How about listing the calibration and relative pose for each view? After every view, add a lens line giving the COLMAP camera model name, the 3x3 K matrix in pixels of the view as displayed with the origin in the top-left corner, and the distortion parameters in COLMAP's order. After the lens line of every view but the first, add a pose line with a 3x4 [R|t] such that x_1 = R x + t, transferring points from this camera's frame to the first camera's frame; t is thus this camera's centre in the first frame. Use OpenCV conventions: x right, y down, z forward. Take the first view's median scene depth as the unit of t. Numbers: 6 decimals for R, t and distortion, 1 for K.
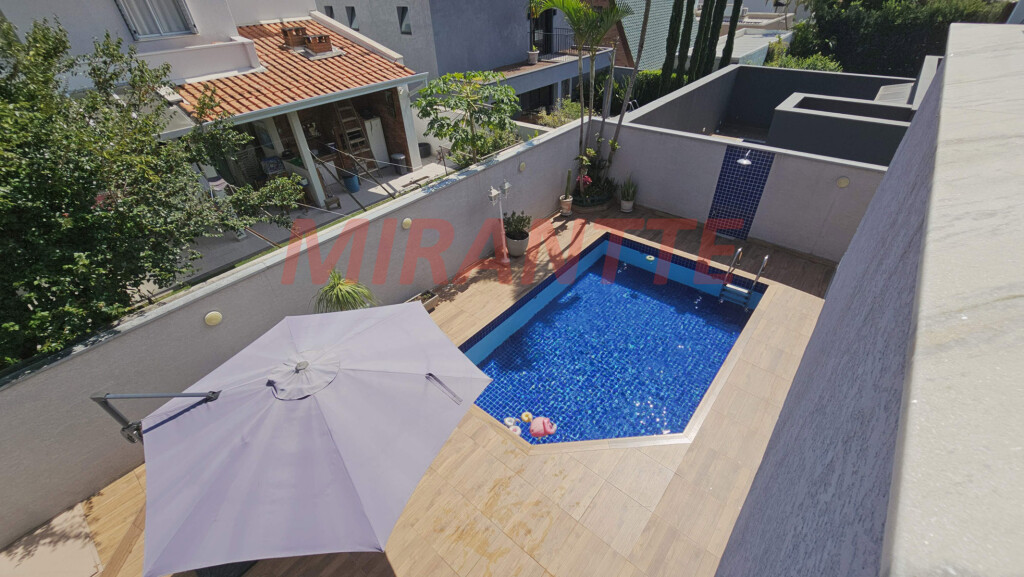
lens RADIAL K [[426.2, 0, 511.1], [0, 426.2, 289.7], [0, 0, 1]] dist [0.001861, 0.000251]
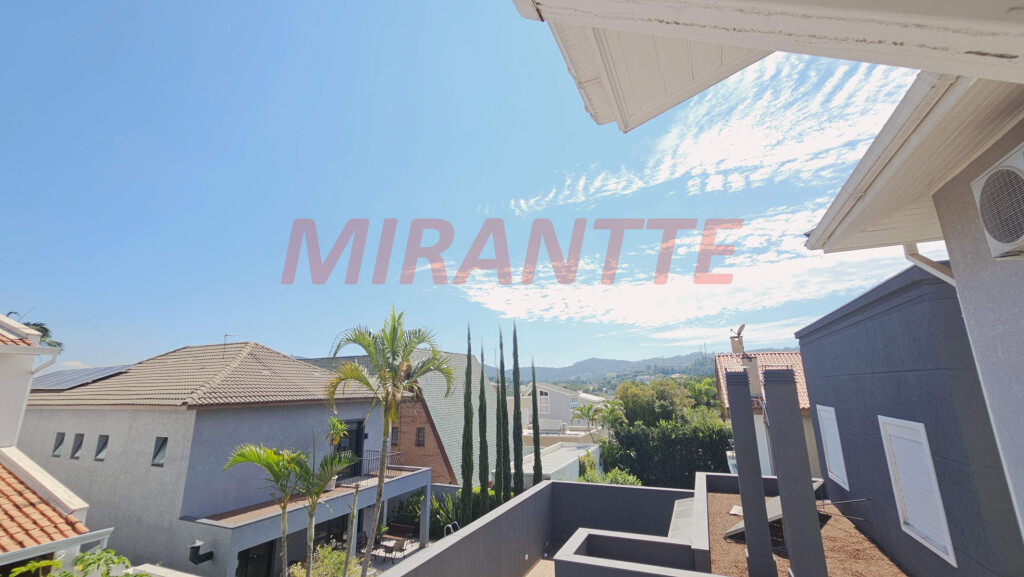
lens RADIAL K [[426.2, 0, 511.1], [0, 426.2, 289.7], [0, 0, 1]] dist [0.001861, 0.000251]
pose [[0.960763, 0.078633, 0.265990, 0.138740], [0.154469, 0.644814, -0.748568, -0.076621], [-0.230376, 0.760284, 0.607367, 0.062842]]
